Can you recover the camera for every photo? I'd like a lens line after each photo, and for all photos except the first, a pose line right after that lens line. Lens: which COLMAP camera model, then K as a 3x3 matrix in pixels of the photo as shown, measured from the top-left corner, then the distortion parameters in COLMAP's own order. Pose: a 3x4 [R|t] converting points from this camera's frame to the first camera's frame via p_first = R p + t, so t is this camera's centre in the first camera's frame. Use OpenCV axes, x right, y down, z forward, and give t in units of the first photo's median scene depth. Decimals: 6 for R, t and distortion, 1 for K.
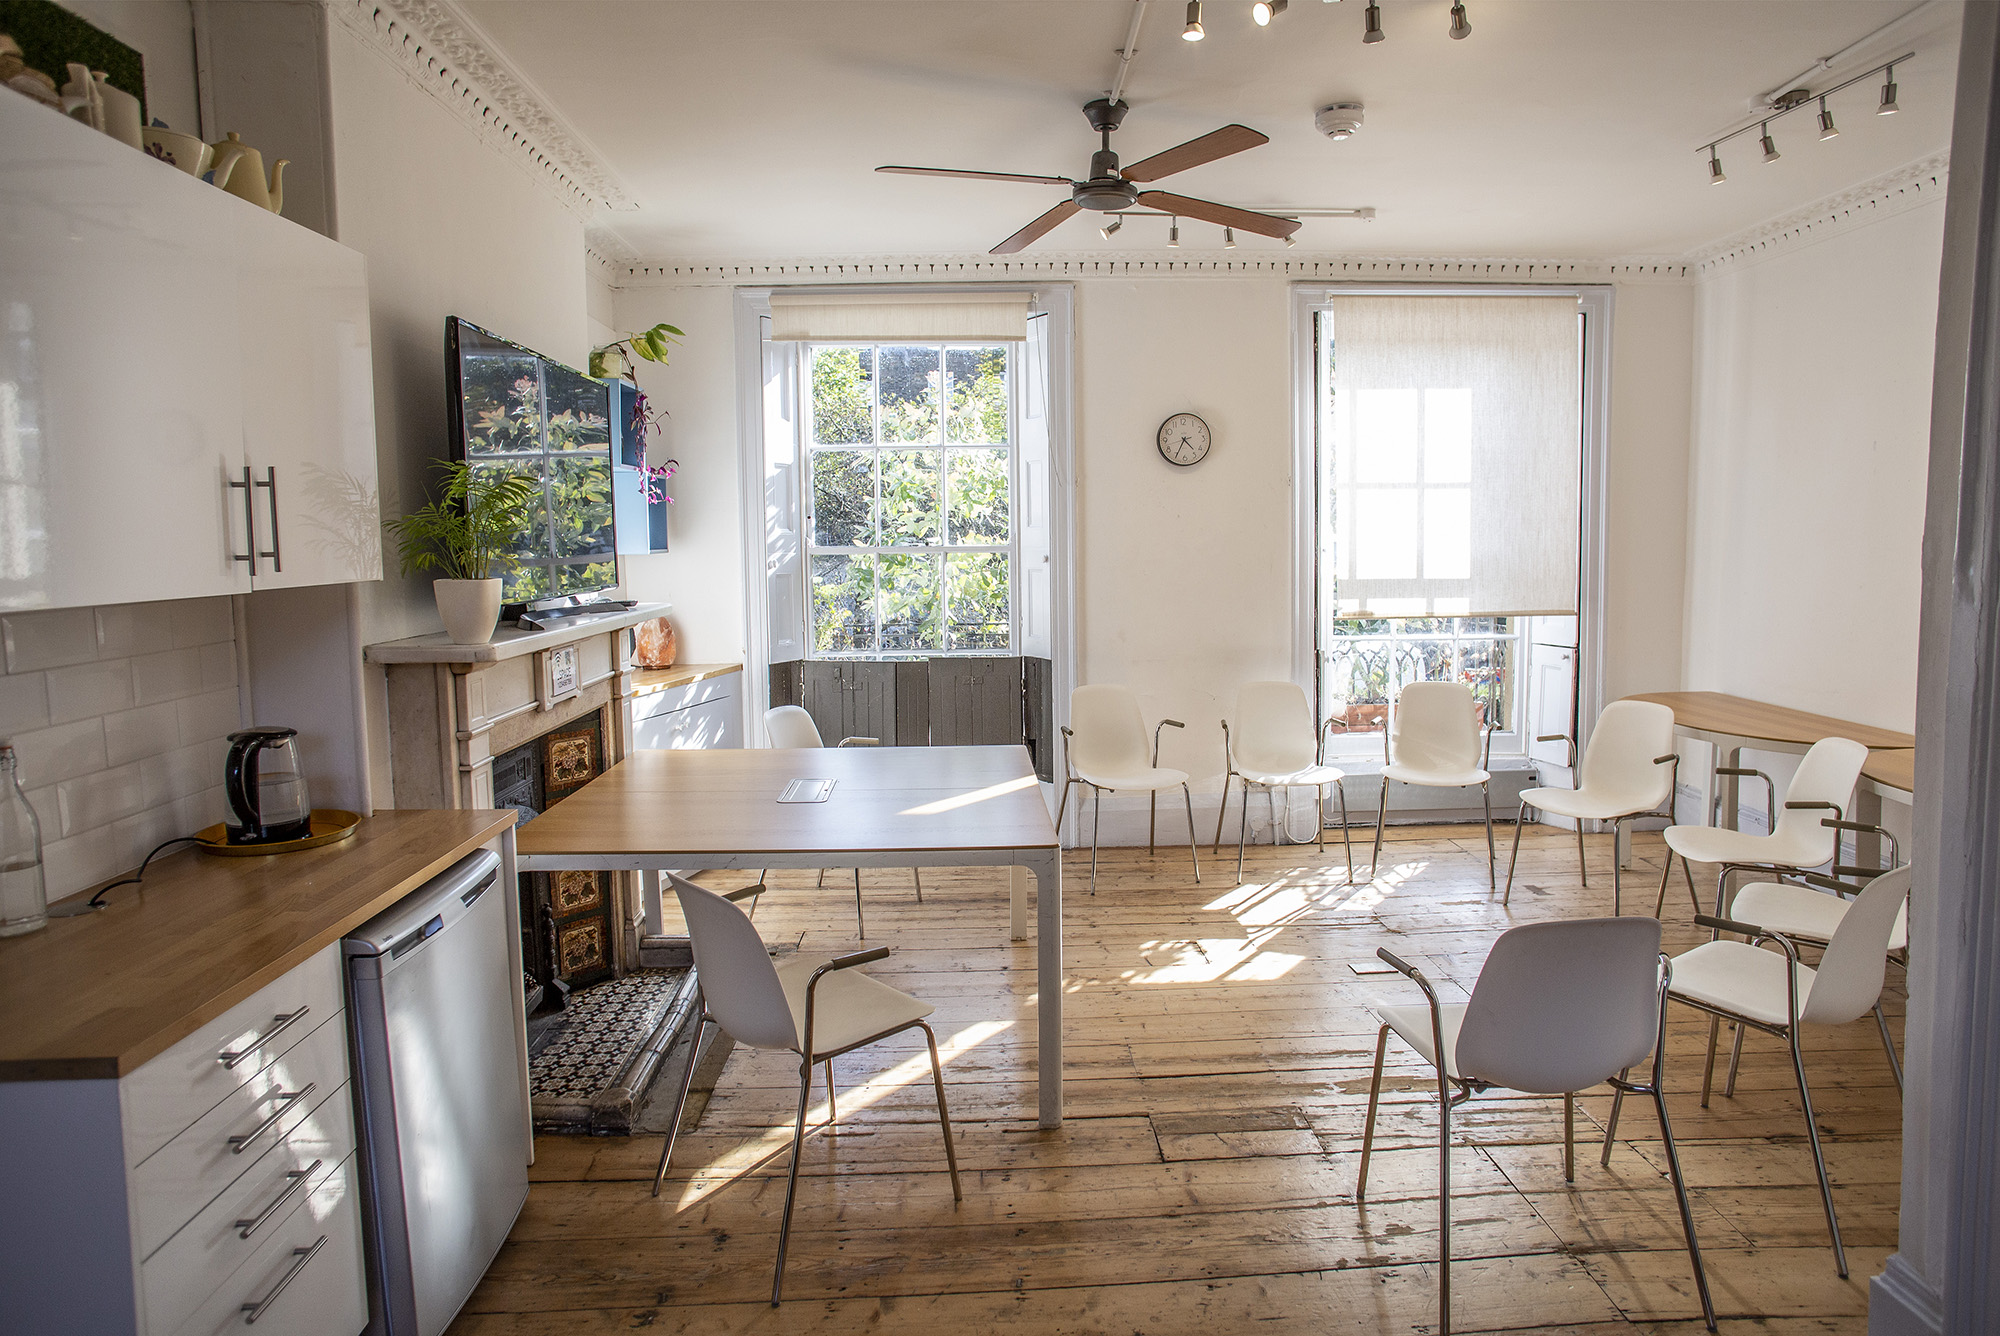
lens RADIAL K [[1202.6, 0, 1032.9], [0, 1202.6, 662.6], [0, 0, 1]] dist [-0.080380, 0.046261]
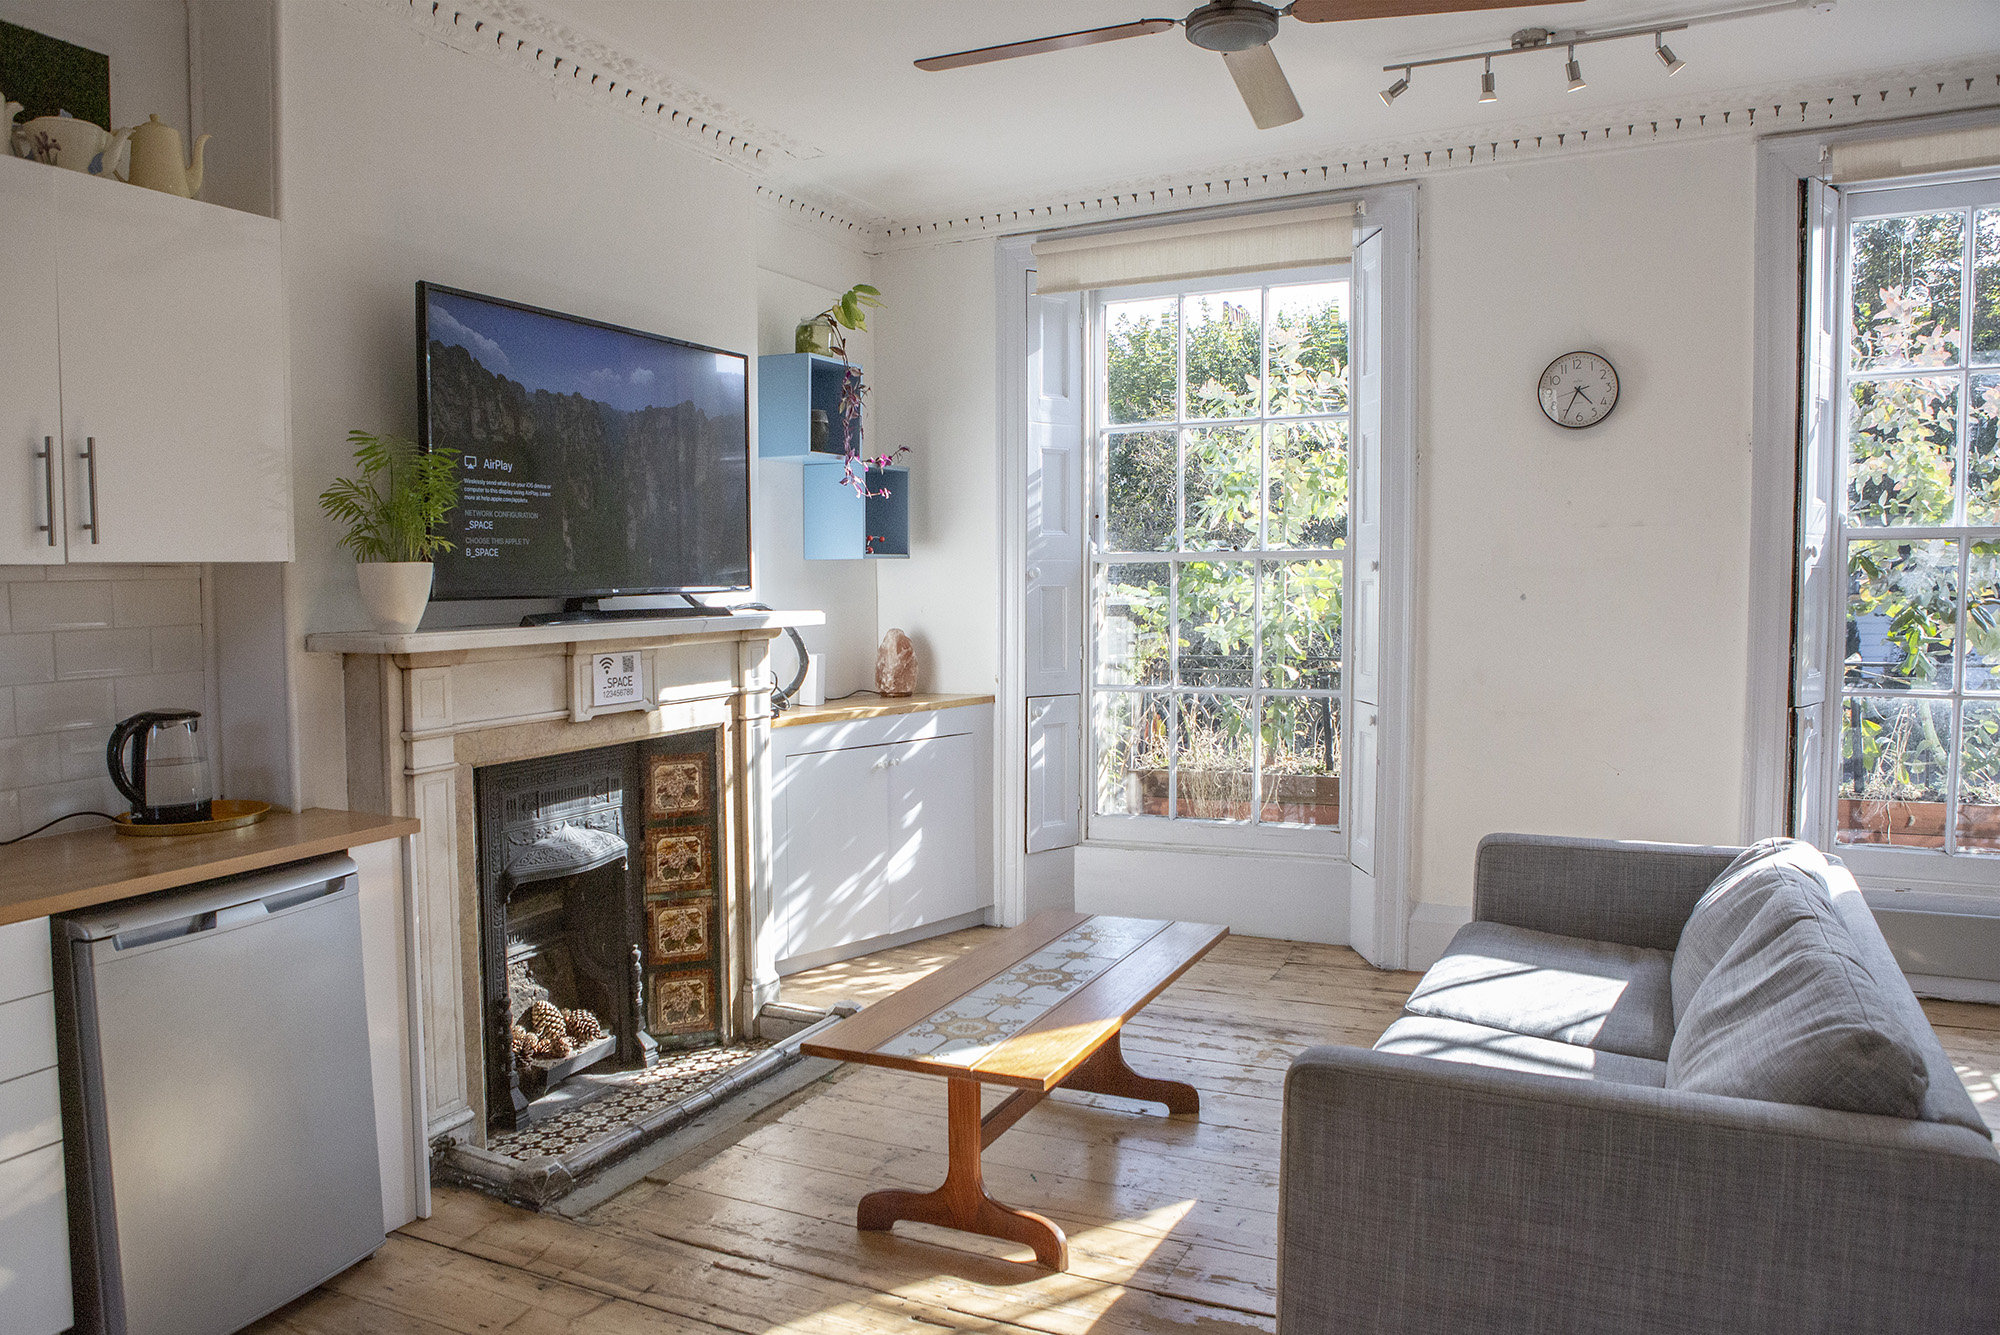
lens RADIAL K [[1427.4, 0, 905.8], [0, 1427.4, 708.7], [0, 0, 1]] dist [-0.103745, 0.074721]
pose [[0.860254, 0.037424, -0.508491, 0.281339], [-0.042004, 0.999114, 0.002472, 0.014744], [0.508133, 0.019232, 0.861064, 0.178427]]
